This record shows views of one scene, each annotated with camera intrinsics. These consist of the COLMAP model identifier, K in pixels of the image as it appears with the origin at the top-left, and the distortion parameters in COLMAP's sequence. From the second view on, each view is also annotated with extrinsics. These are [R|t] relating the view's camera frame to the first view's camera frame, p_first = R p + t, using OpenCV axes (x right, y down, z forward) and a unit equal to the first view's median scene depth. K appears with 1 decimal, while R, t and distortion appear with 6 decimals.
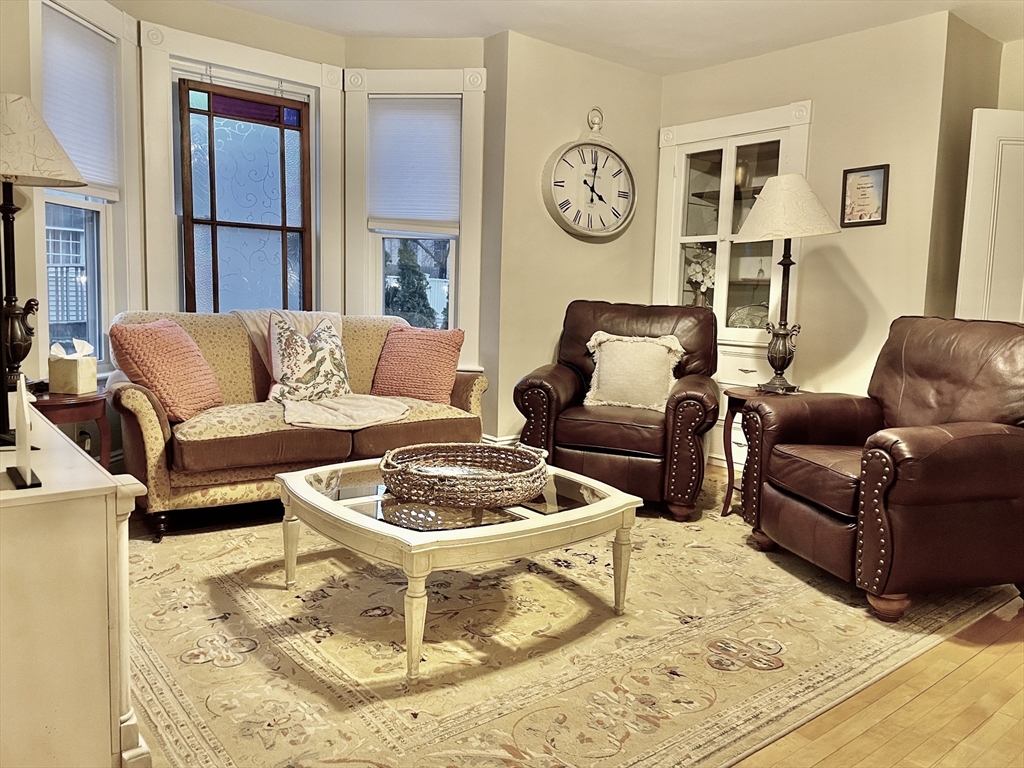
lens RADIAL K [[761.2, 0, 512.0], [0, 761.2, 384.0], [0, 0, 1]] dist [0.017010, -0.000795]
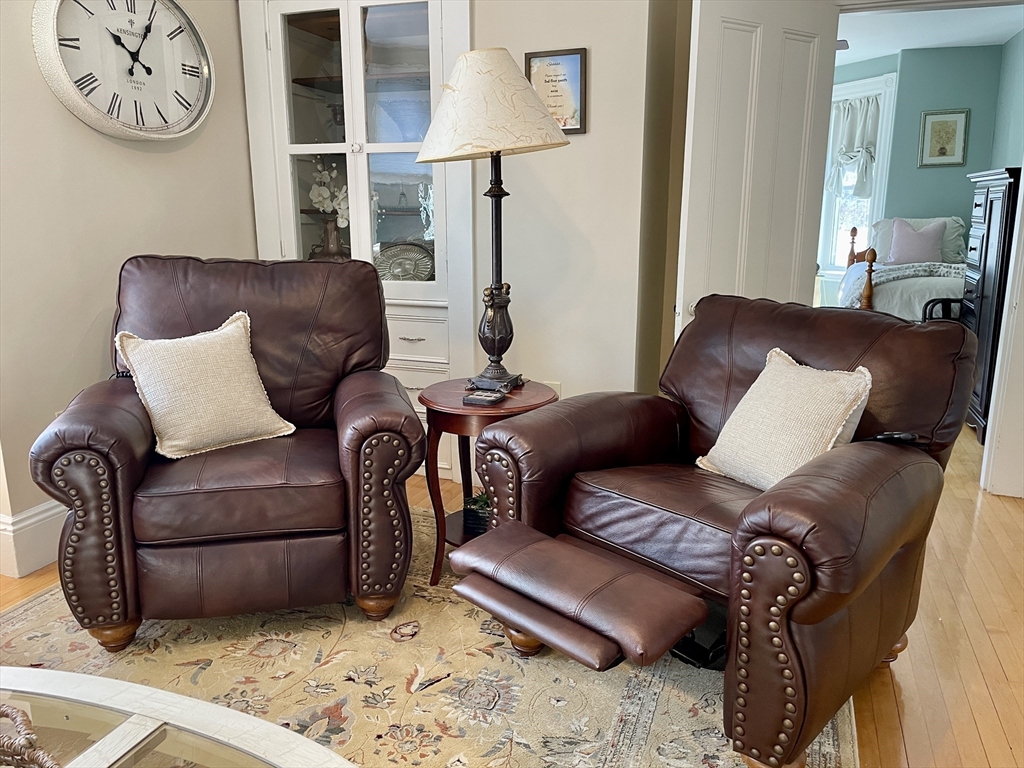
lens RADIAL K [[761.2, 0, 512.0], [0, 761.2, 384.0], [0, 0, 1]] dist [0.017010, -0.000795]
pose [[0.850568, -0.144237, 0.505697, 0.023792], [0.084065, 0.986576, 0.140000, -0.080353], [-0.519102, -0.076568, 0.851276, 0.393958]]
